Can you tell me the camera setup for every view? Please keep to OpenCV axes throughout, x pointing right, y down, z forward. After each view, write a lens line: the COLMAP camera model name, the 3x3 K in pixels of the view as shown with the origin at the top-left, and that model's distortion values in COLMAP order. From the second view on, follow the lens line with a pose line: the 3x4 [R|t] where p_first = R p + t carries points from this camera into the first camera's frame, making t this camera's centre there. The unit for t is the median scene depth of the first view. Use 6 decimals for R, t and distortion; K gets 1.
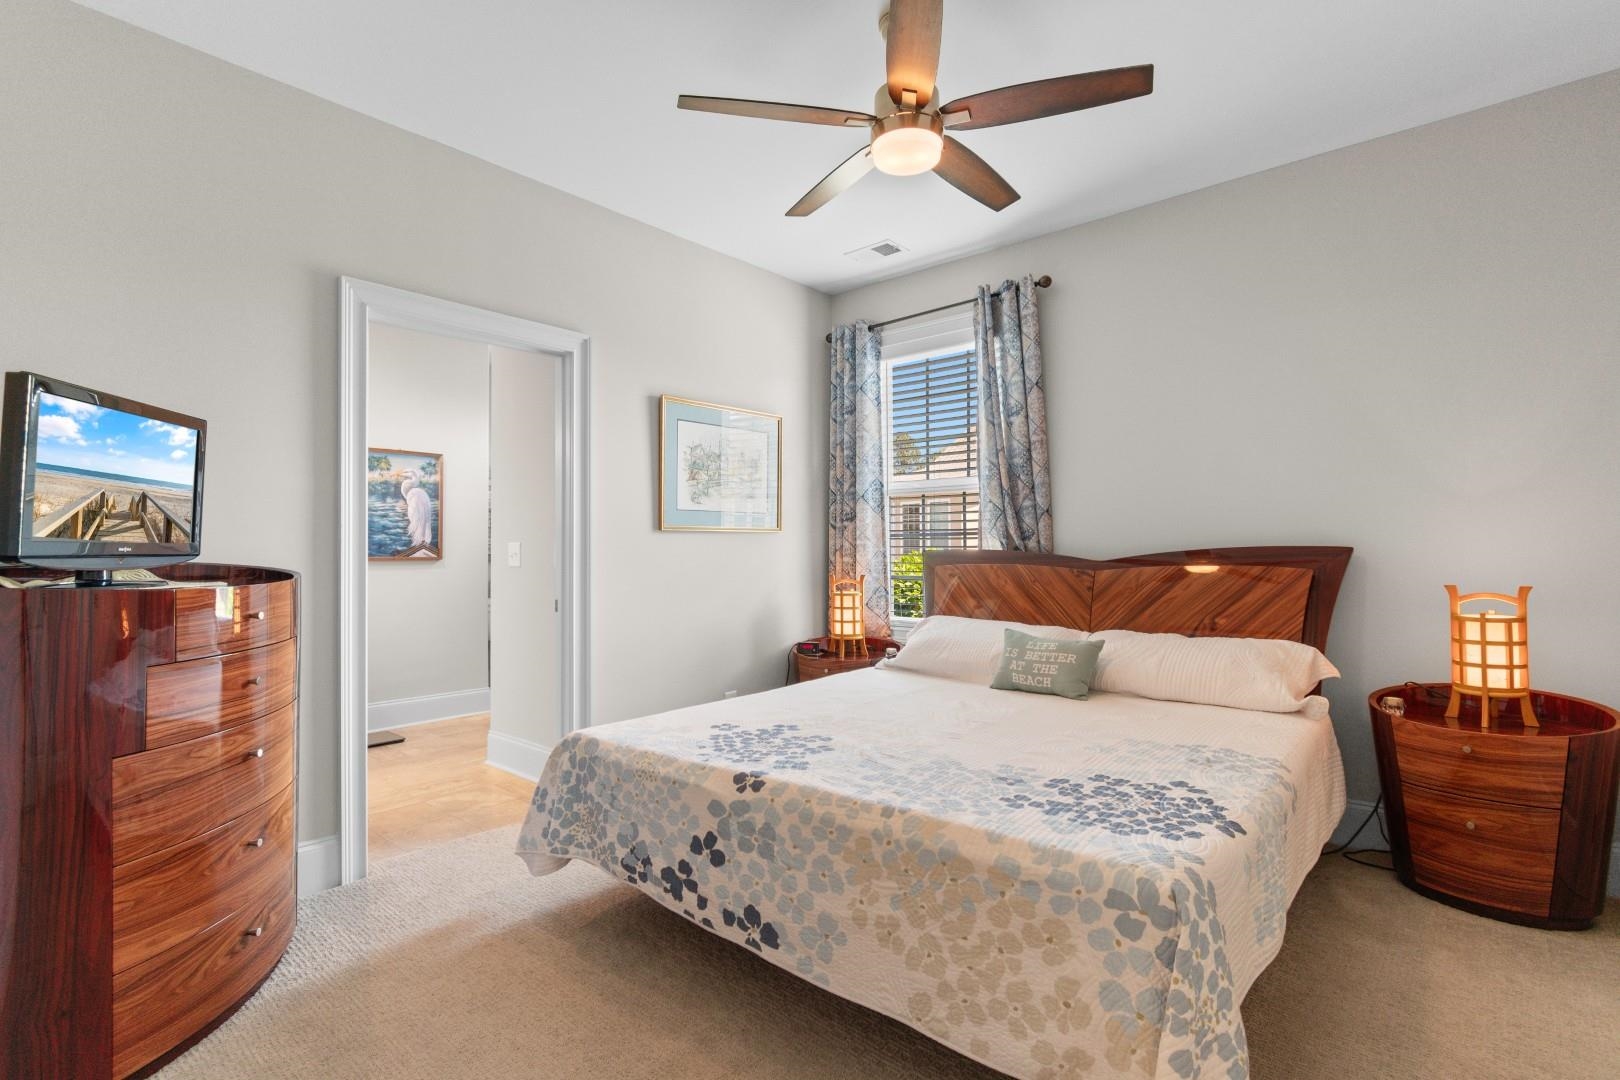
lens RADIAL K [[783.0, 0, 810.0], [0, 783.0, 540.0], [0, 0, 1]] dist [0.000404, 0.000167]
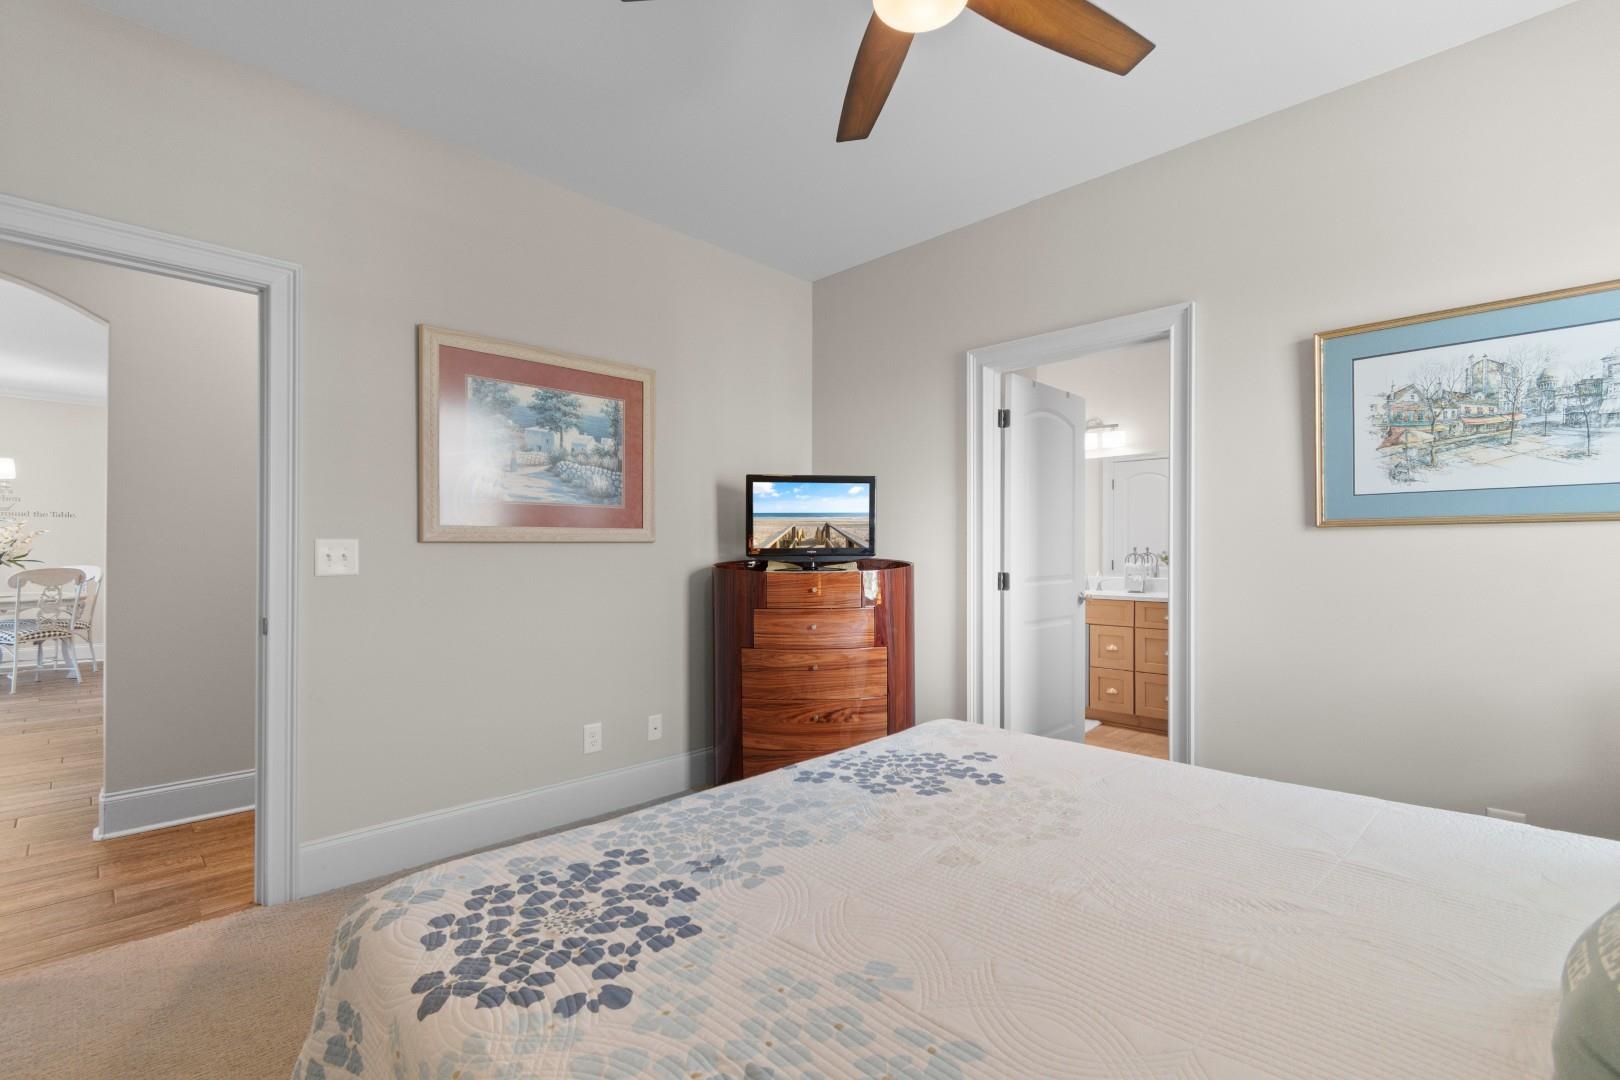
lens RADIAL K [[715.9, 0, 814.1], [0, 715.9, 547.3], [0, 0, 1]] dist [0.000315, -0.000044]
pose [[-0.066932, -0.000451, -0.997757, 0.966624], [0.011919, 0.999928, -0.001251, 0.002748], [0.997686, -0.011976, -0.066922, 1.186696]]
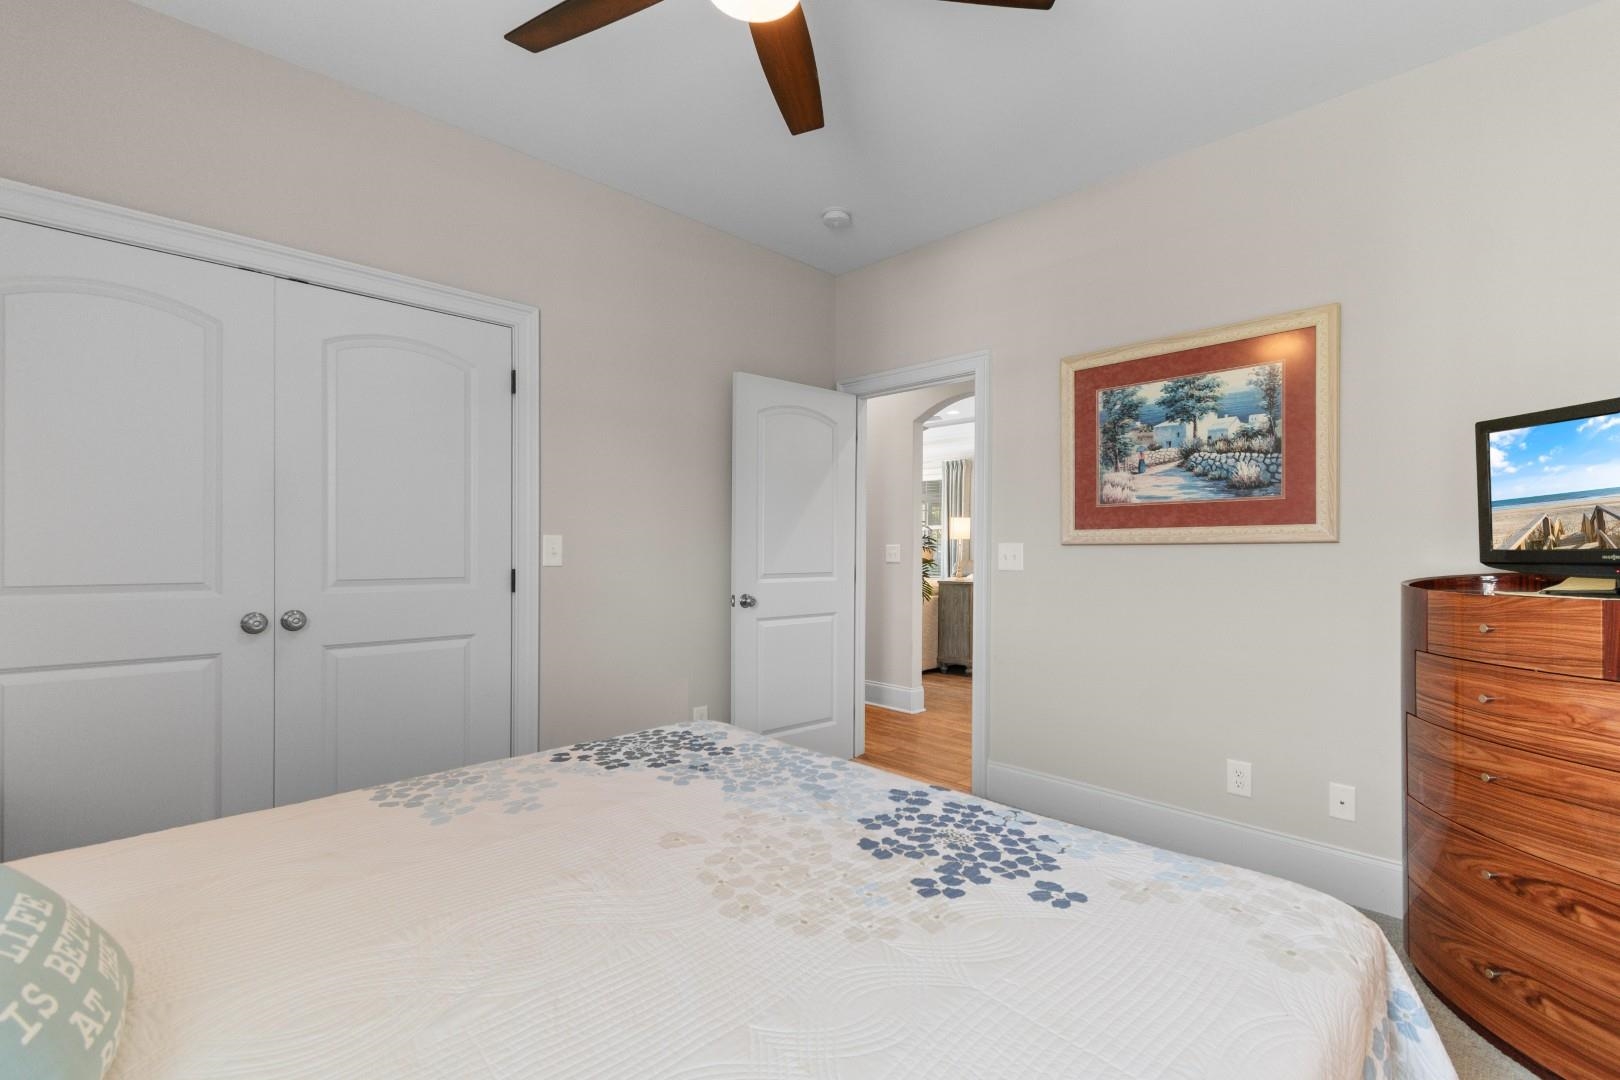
lens RADIAL K [[715.9, 0, 814.1], [0, 715.9, 547.3], [0, 0, 1]] dist [0.000315, -0.000044]
pose [[-0.997261, -0.002027, 0.073933, 0.027267], [-0.003438, 0.999814, -0.018963, 0.021066], [-0.073880, -0.019165, -0.997083, 2.039131]]
